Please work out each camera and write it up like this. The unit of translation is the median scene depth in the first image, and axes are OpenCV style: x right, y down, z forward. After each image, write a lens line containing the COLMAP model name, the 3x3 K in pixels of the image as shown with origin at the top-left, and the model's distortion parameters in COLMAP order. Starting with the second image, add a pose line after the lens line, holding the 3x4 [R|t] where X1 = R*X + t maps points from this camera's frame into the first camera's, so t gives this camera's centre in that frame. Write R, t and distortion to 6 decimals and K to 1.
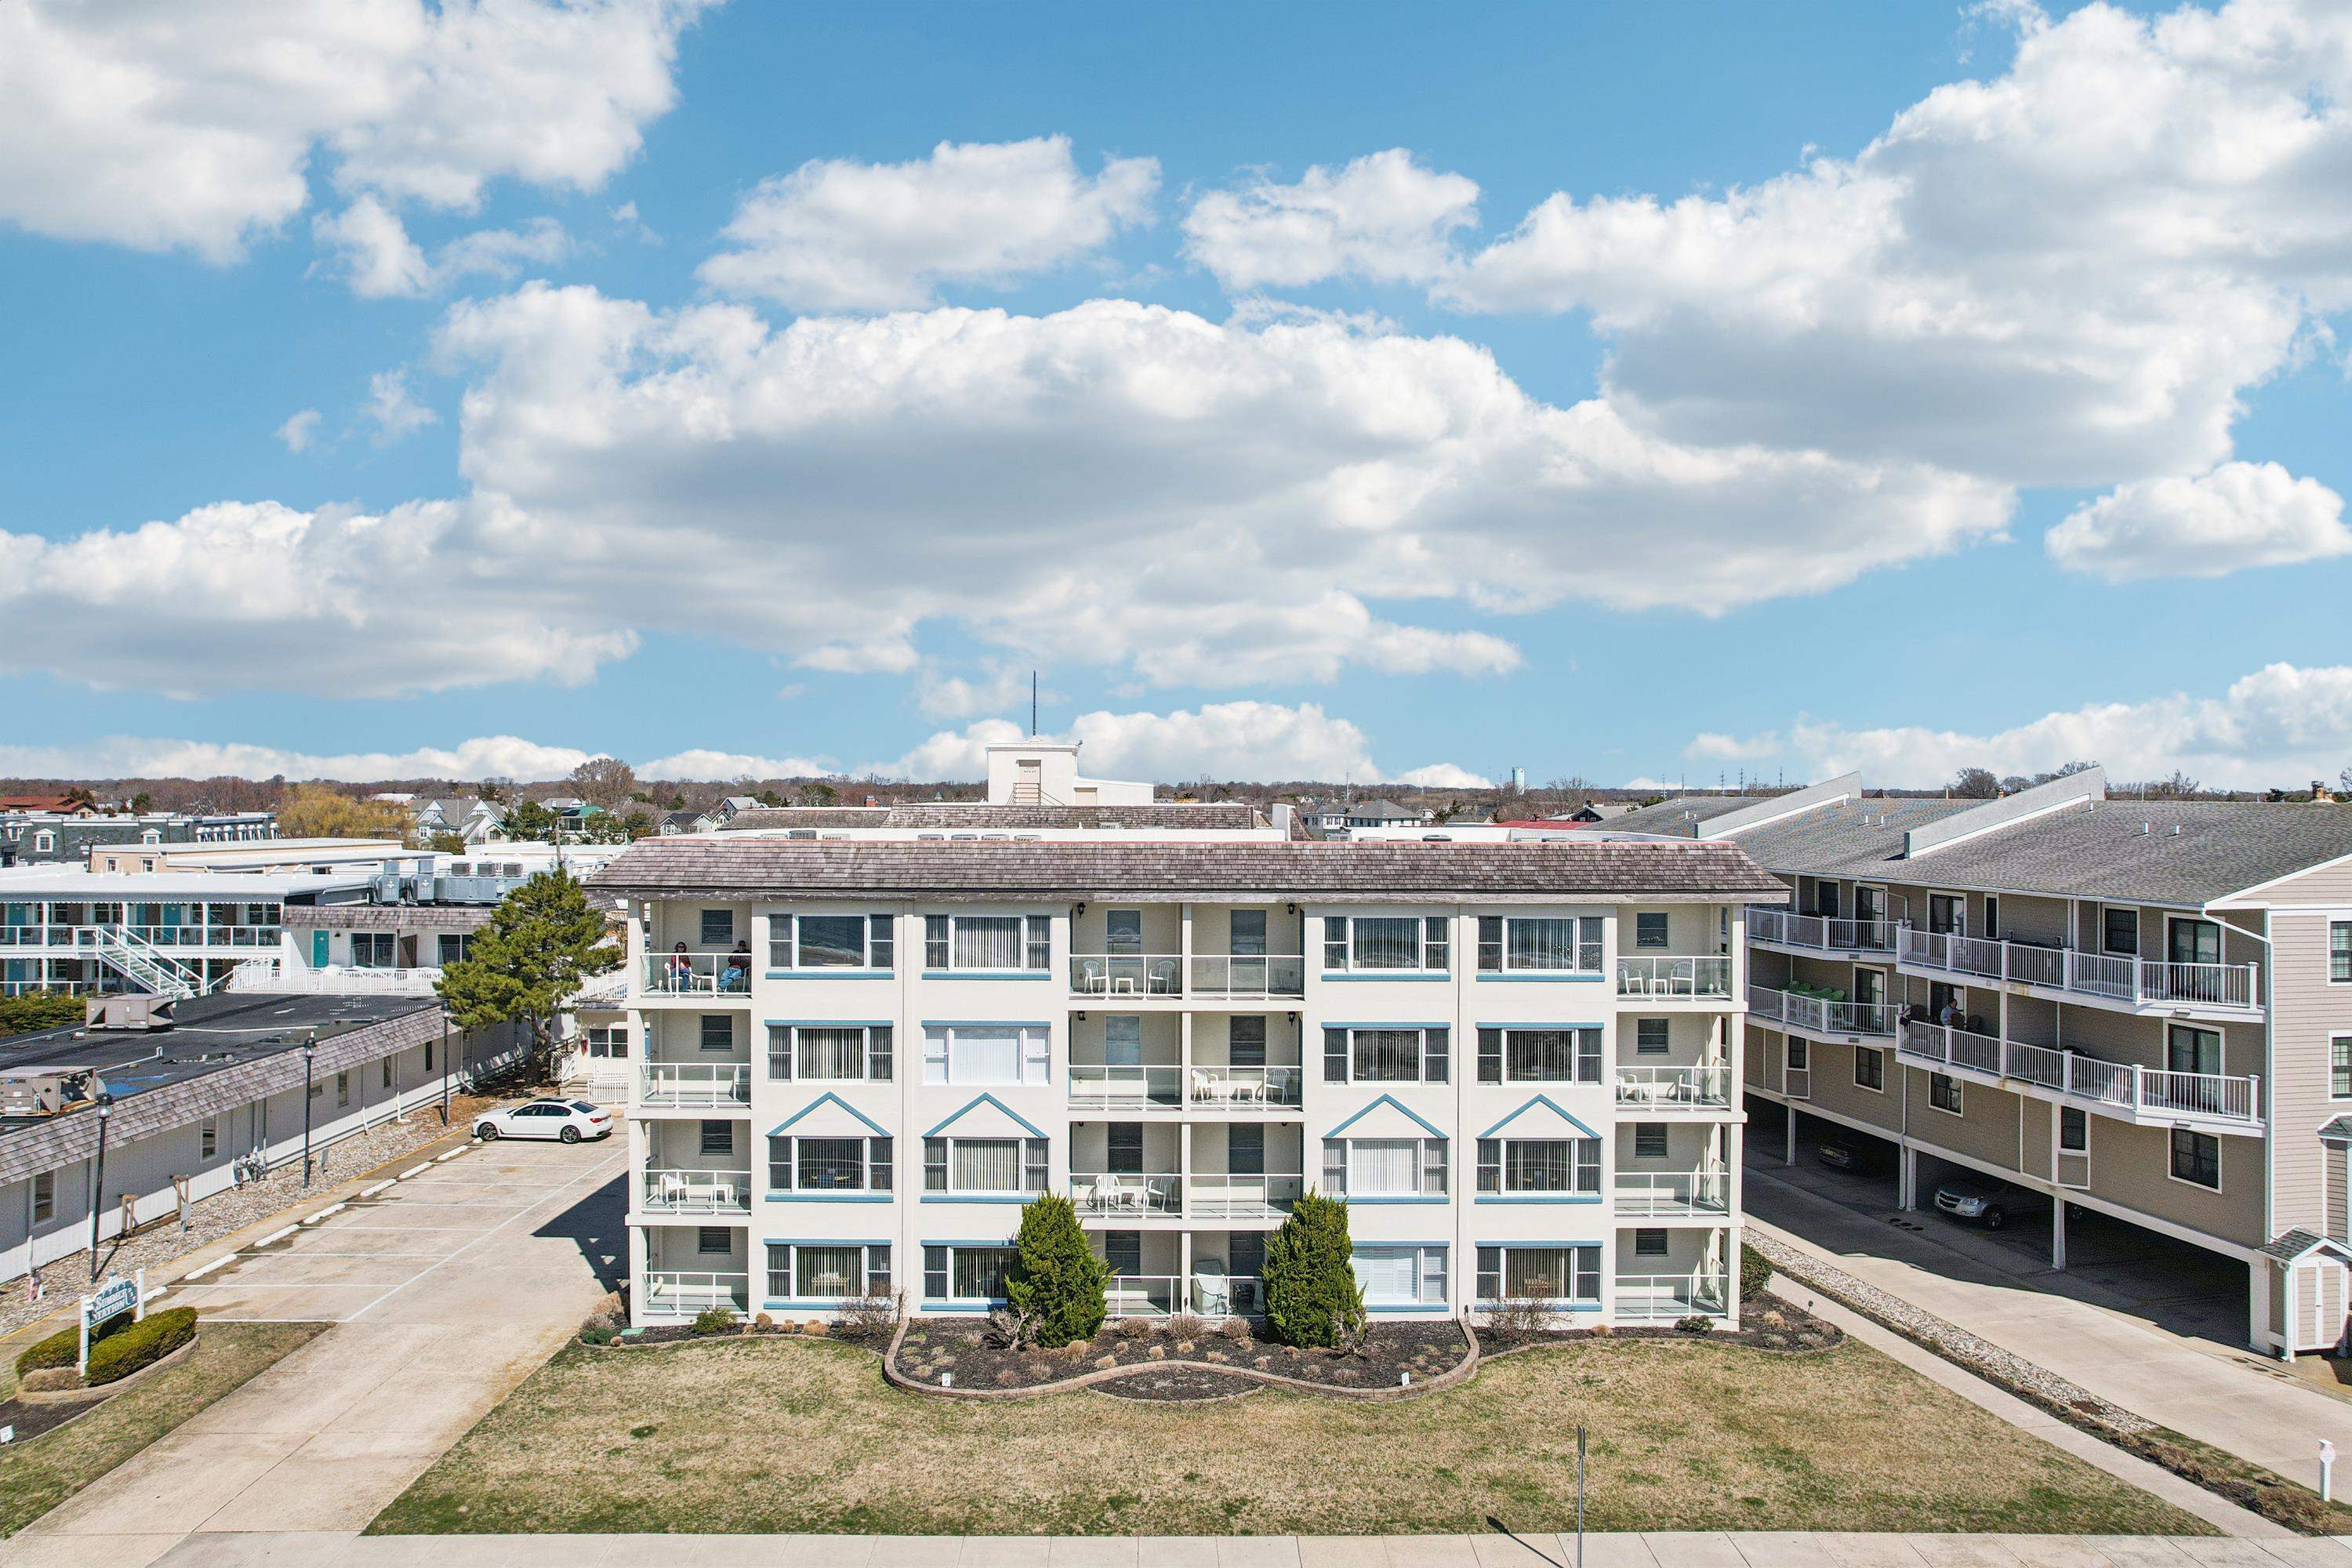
lens RADIAL K [[1497.9, 0, 1167.6], [0, 1497.9, 780.4], [0, 0, 1]] dist [-0.046933, 0.012644]
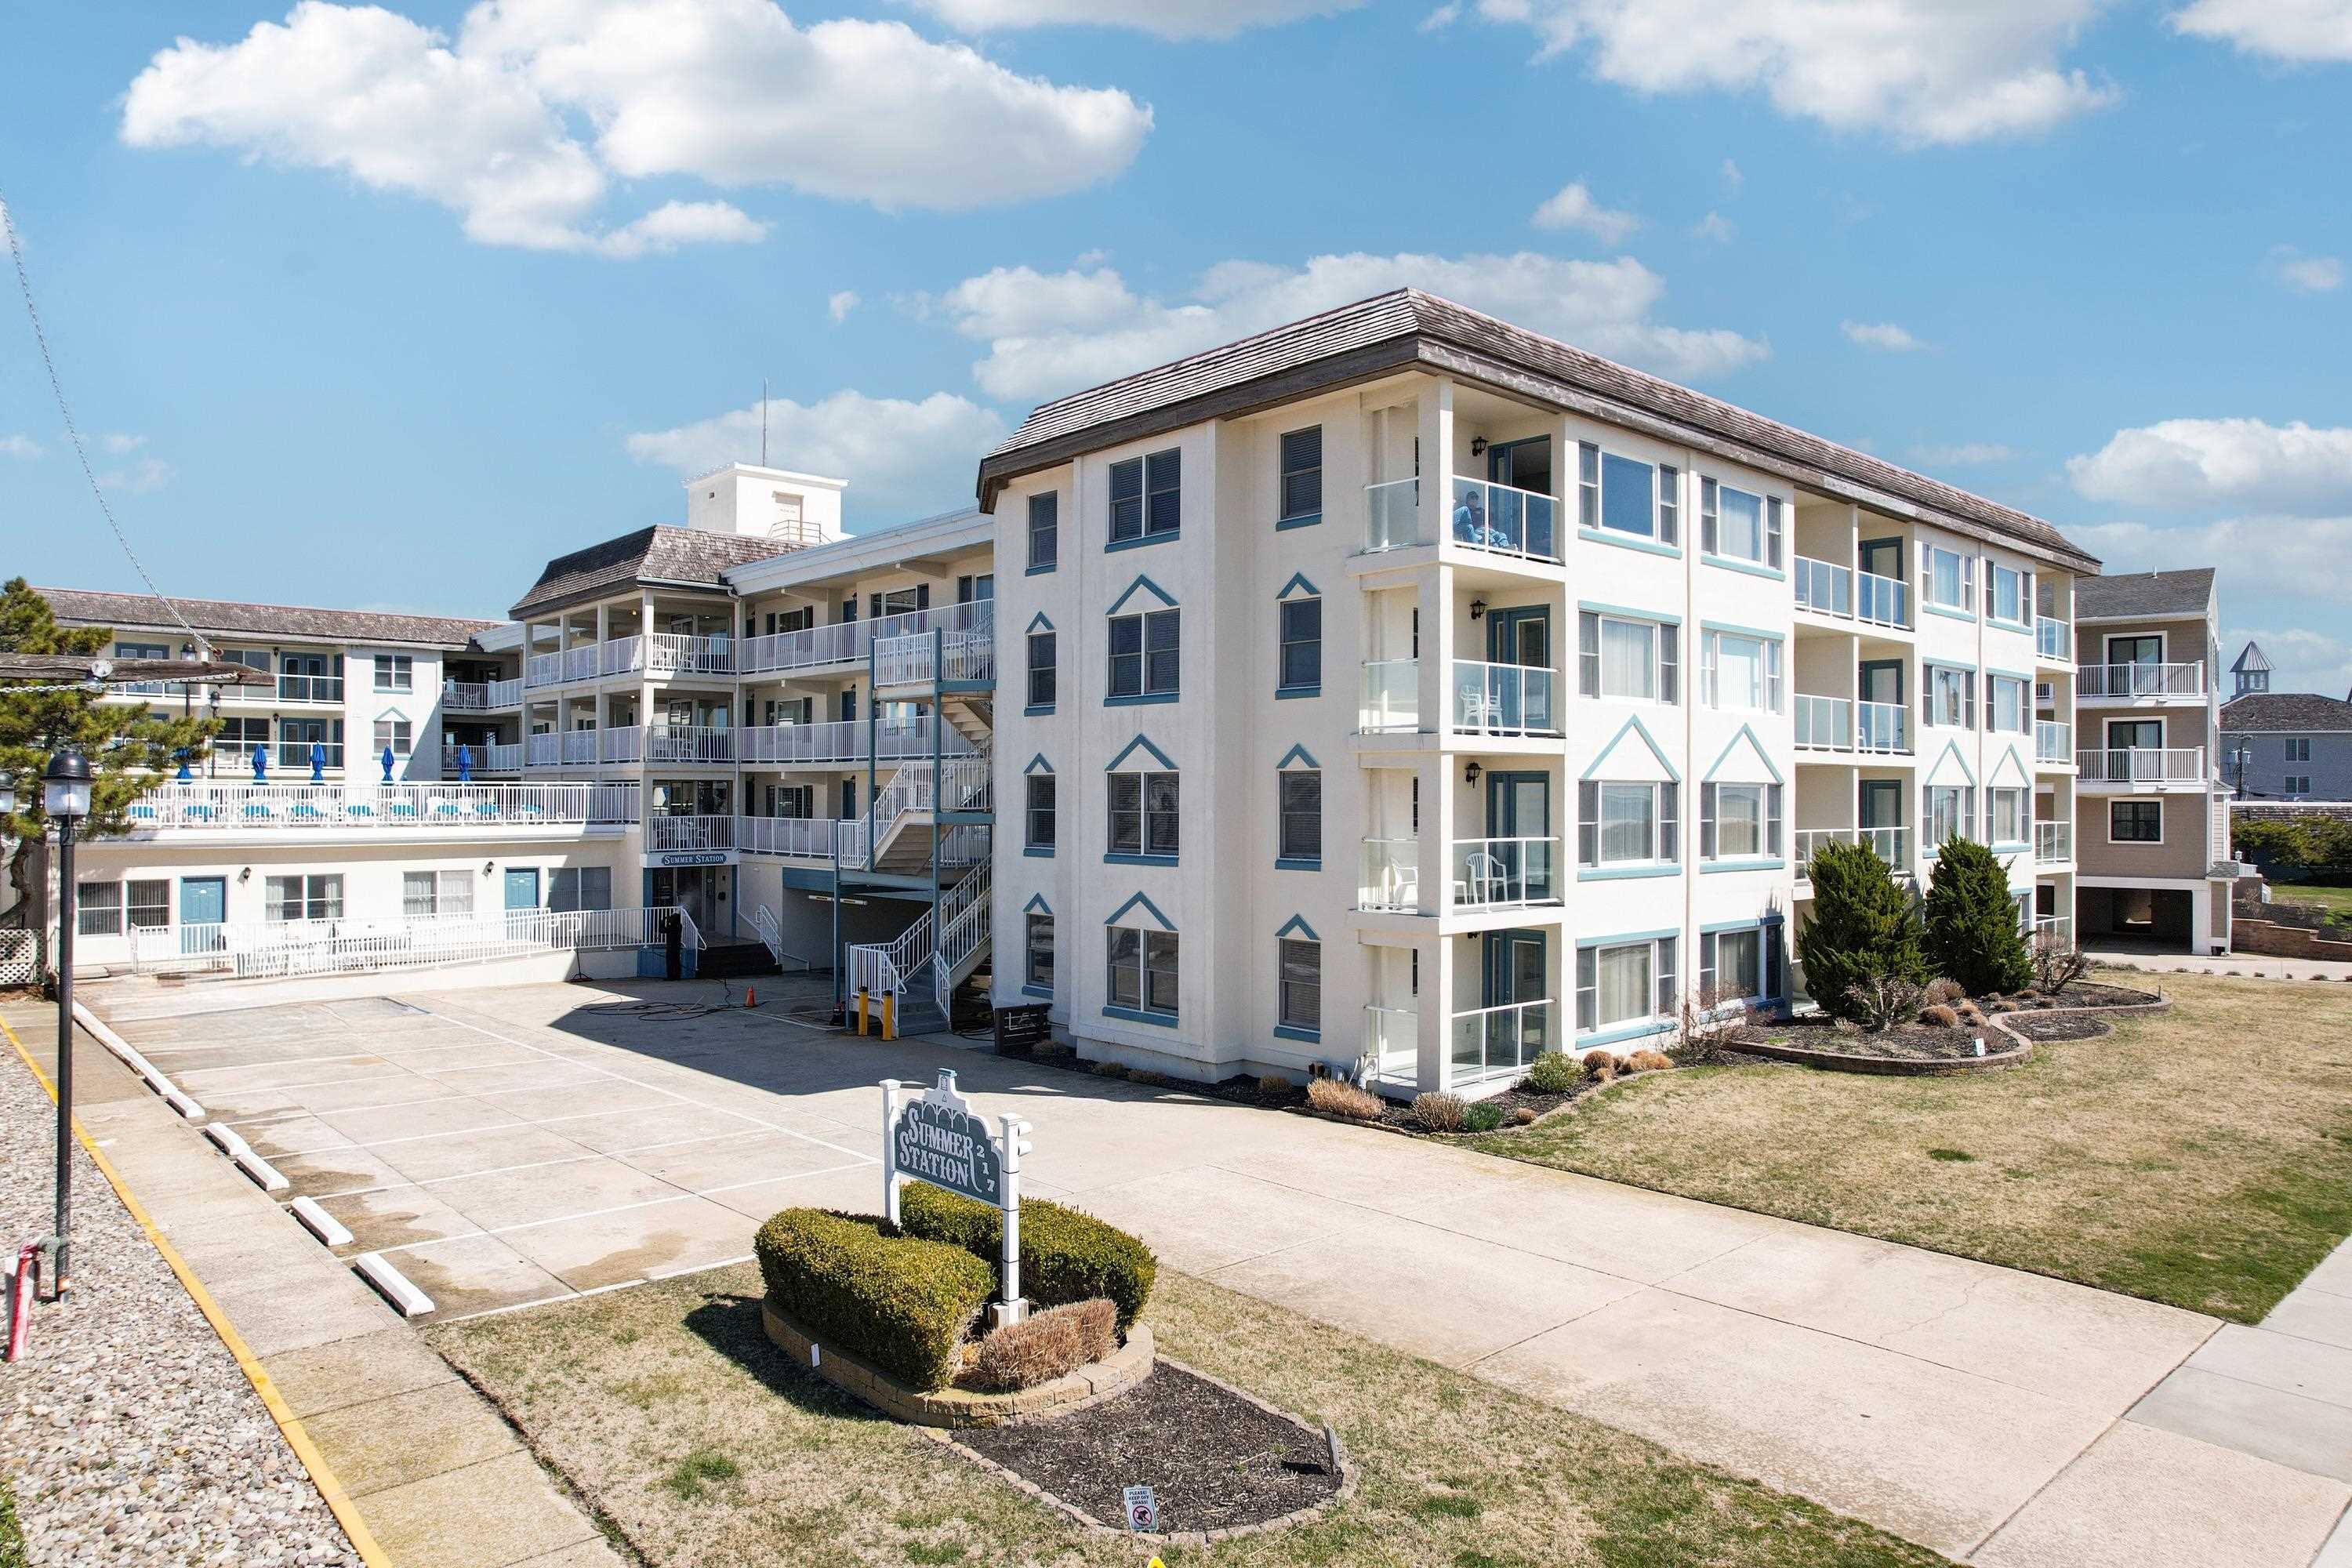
lens RADIAL K [[1497.9, 0, 1197.4], [0, 1497.9, 789.5], [0, 0, 1]] dist [-0.046933, 0.012644]
pose [[0.752040, -0.004650, 0.659101, -0.824603], [0.005388, 0.999985, 0.000907, 0.240650], [-0.659095, 0.002869, 0.752054, 0.616833]]
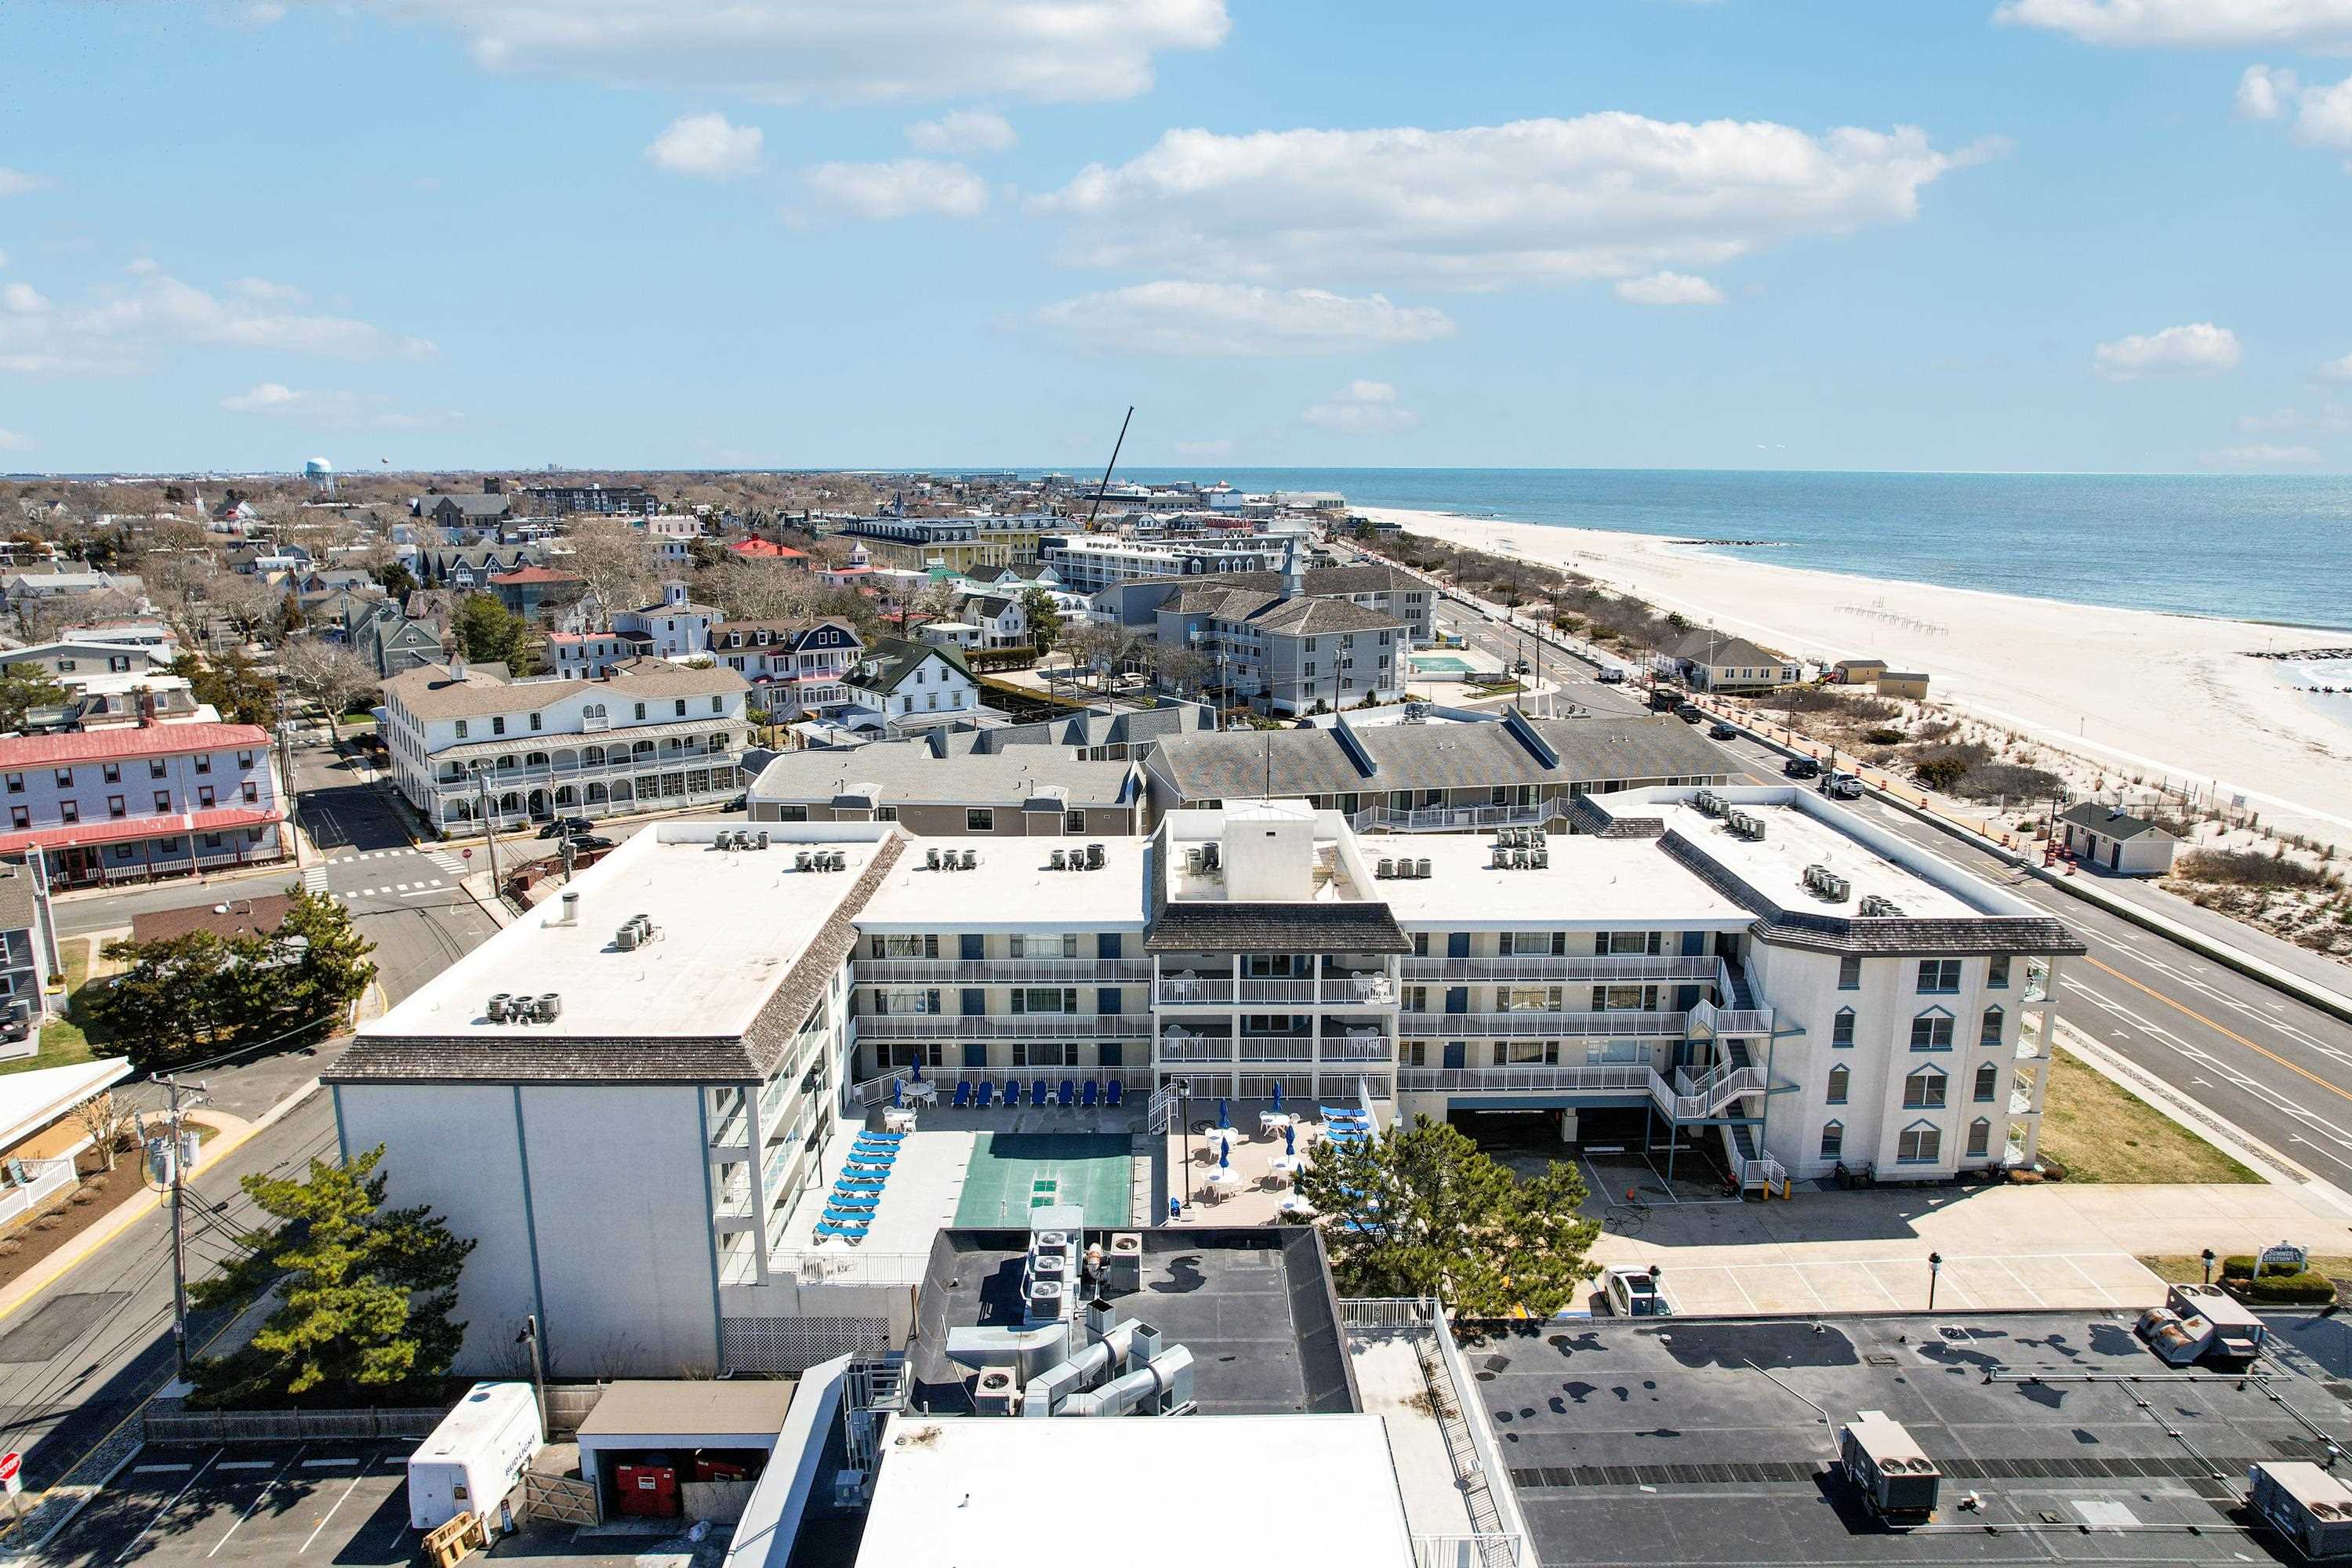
lens RADIAL K [[1497.9, 0, 1199.0], [0, 1497.9, 794.4], [0, 0, 1]] dist [-0.046933, 0.012644]
pose [[0.000067, -0.223123, 0.974790, -2.066819], [-0.000918, 0.974790, 0.223122, -0.503719], [-1.000000, -0.000910, -0.000140, 2.050746]]
